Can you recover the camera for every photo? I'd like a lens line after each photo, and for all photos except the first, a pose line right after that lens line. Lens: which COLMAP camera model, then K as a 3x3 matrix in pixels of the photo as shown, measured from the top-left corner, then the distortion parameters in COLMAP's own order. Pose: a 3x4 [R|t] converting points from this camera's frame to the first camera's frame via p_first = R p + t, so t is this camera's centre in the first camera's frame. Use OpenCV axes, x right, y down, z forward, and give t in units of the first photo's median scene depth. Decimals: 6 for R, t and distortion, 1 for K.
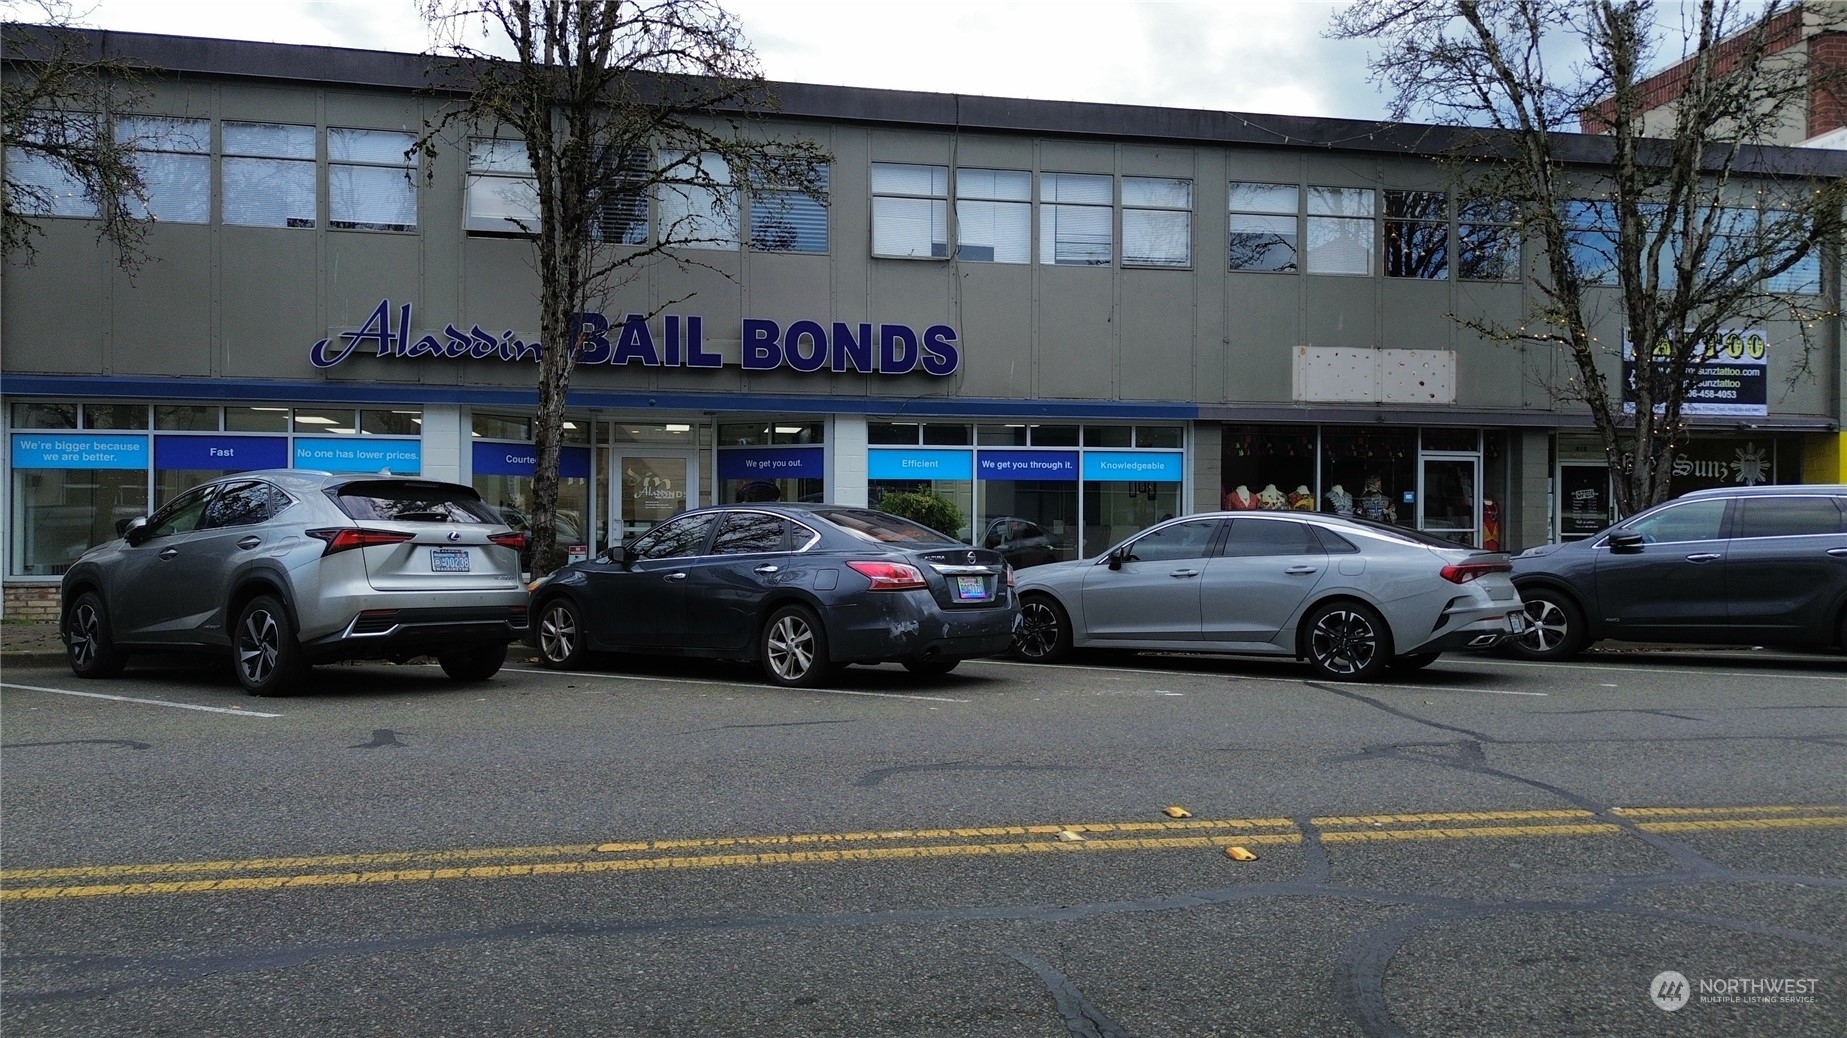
lens RADIAL K [[1301.3, 0, 923.5], [0, 1301.3, 519.0], [0, 0, 1]] dist [0.072633, -0.079460]
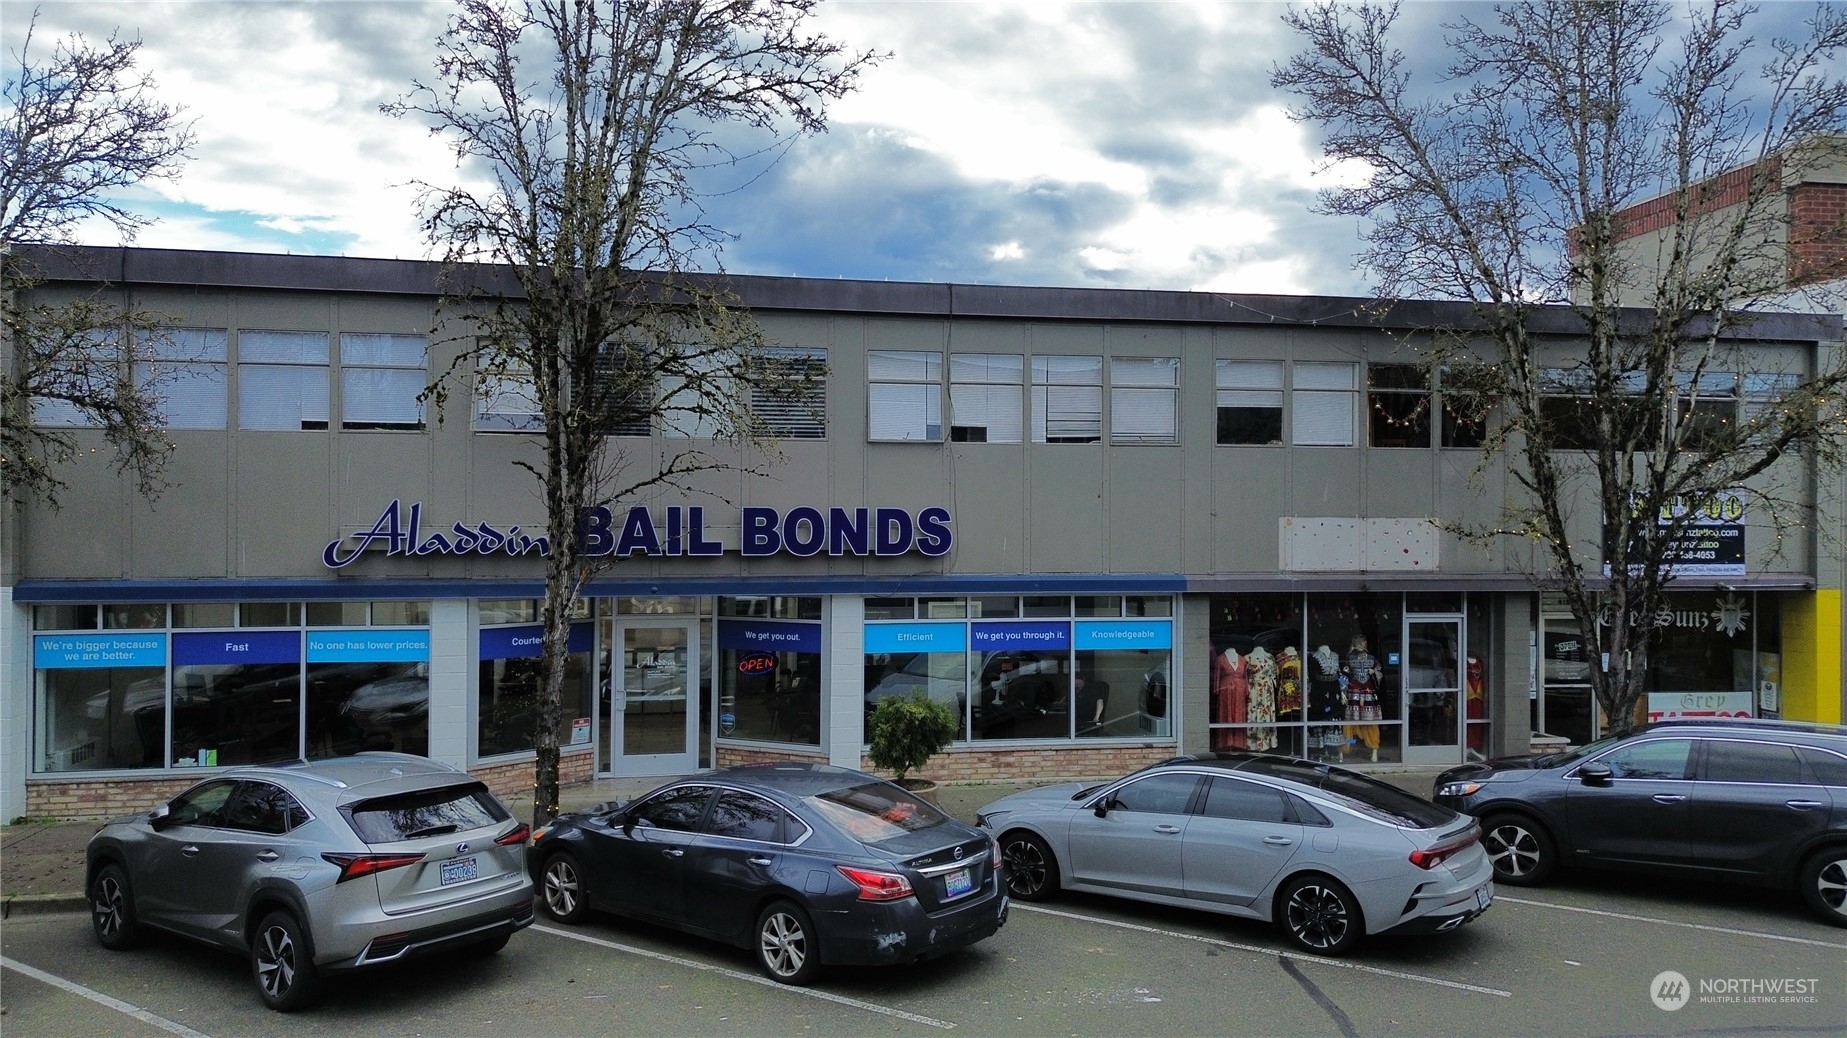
lens RADIAL K [[1301.3, 0, 923.5], [0, 1301.3, 519.0], [0, 0, 1]] dist [0.072633, -0.079460]
pose [[0.999993, 0.000116, -0.003663, 0.008188], [-0.000116, 1.000000, -0.000132, -0.146388], [0.003663, 0.000133, 0.999993, -0.028119]]
